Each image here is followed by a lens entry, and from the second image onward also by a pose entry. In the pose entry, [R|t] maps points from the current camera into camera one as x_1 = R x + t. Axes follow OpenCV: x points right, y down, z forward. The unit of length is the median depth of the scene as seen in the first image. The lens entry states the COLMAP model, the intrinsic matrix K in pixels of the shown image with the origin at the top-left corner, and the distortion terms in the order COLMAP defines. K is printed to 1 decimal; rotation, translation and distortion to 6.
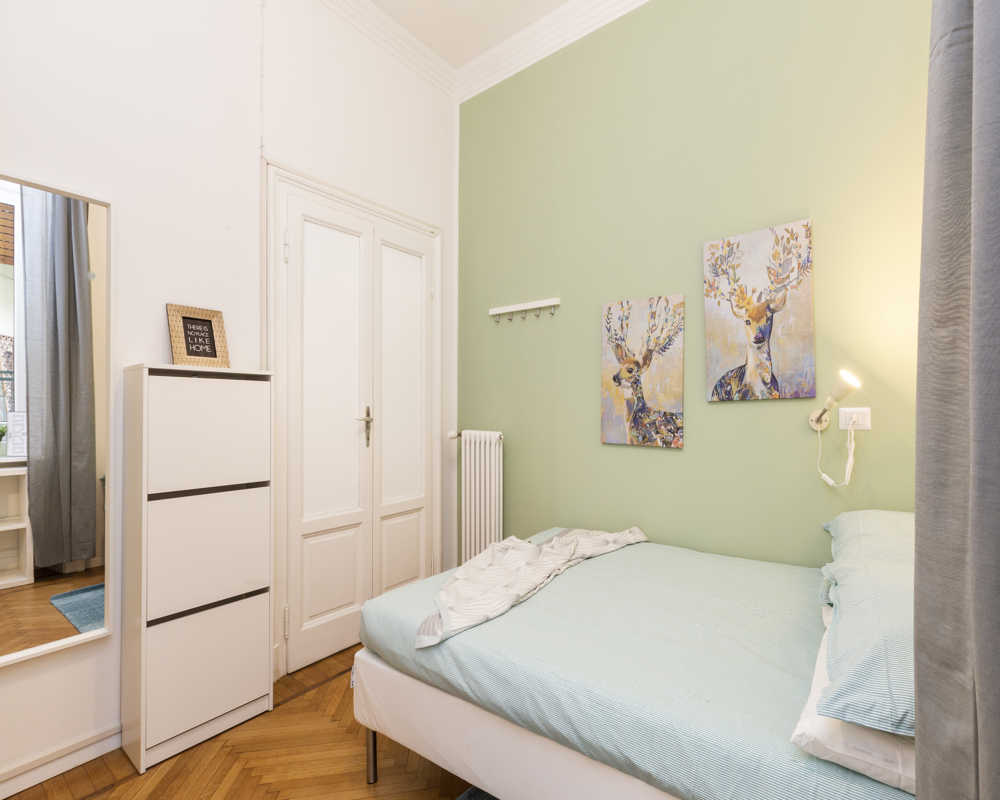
lens RADIAL K [[460.8, 0, 527.5], [0, 460.8, 409.4], [0, 0, 1]] dist [-0.014475, 0.000063]
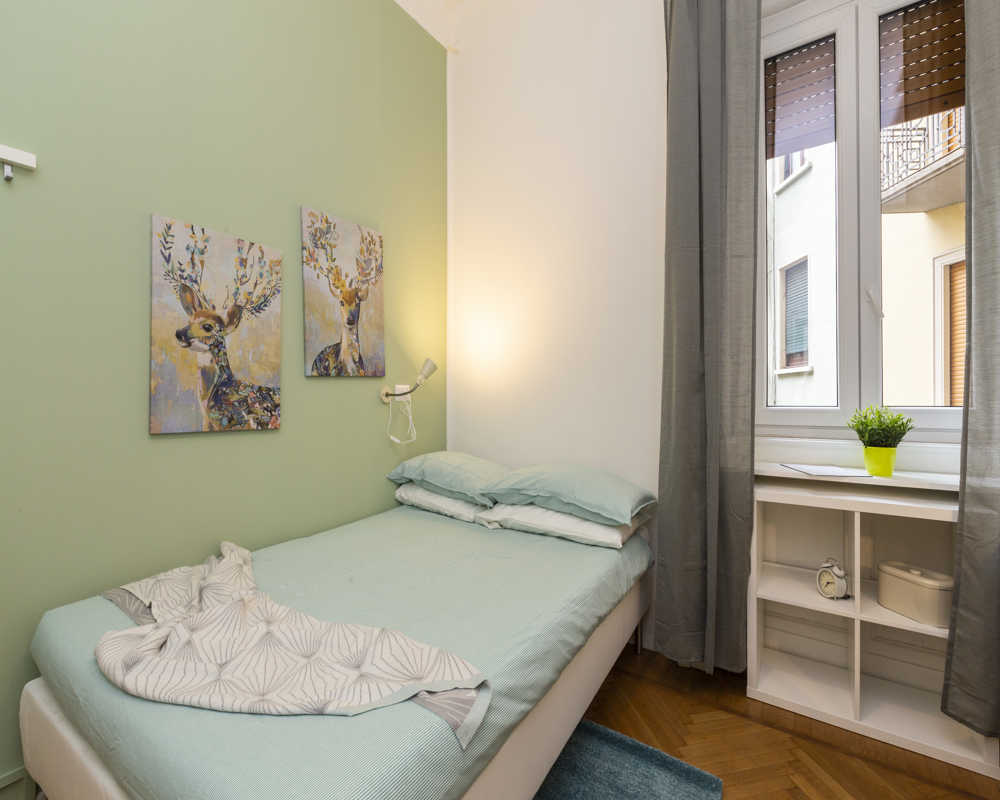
lens RADIAL K [[445.0, 0, 515.9], [0, 445.0, 399.9], [0, 0, 1]] dist [0.000232, 0.000224]
pose [[-0.050837, -0.003668, 0.998700, -0.556525], [0.010545, 0.999936, 0.004209, 0.033393], [-0.998651, 0.010745, -0.050795, 0.632895]]
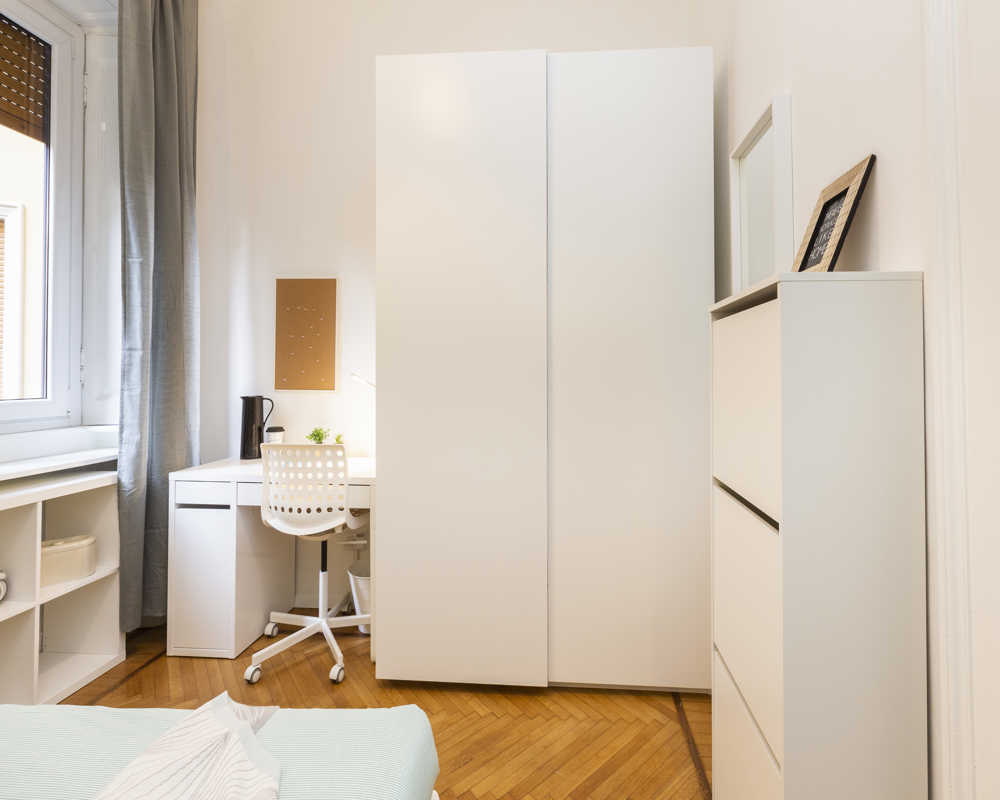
lens RADIAL K [[462.7, 0, 541.8], [0, 462.7, 369.6], [0, 0, 1]] dist [-0.000969, -0.000439]
pose [[-0.836460, -0.004004, -0.548014, -0.125612], [0.003836, 0.999906, -0.013161, 0.012459], [0.548015, -0.013111, -0.836366, 1.198493]]
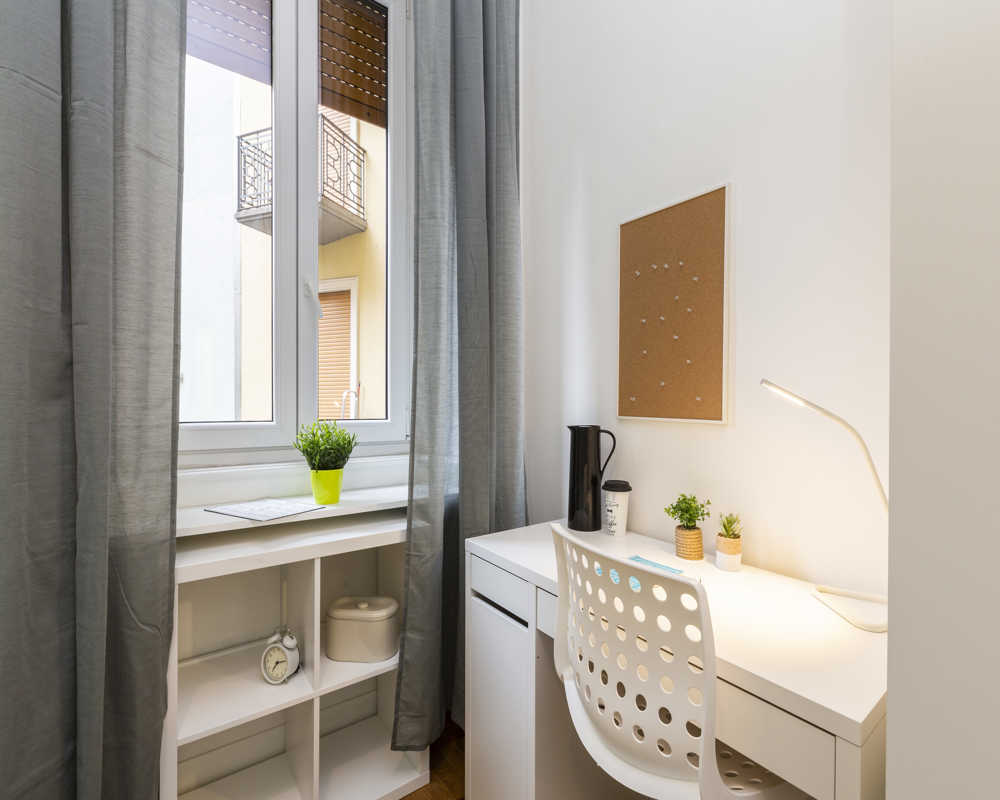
lens RADIAL K [[456.6, 0, 502.3], [0, 456.6, 407.4], [0, 0, 1]] dist [-0.004036, -0.000408]
pose [[-0.956634, -0.002604, 0.291281, -0.238202], [-0.002488, 0.999997, 0.000767, 0.032869], [-0.291282, 0.000009, -0.956637, 0.521838]]
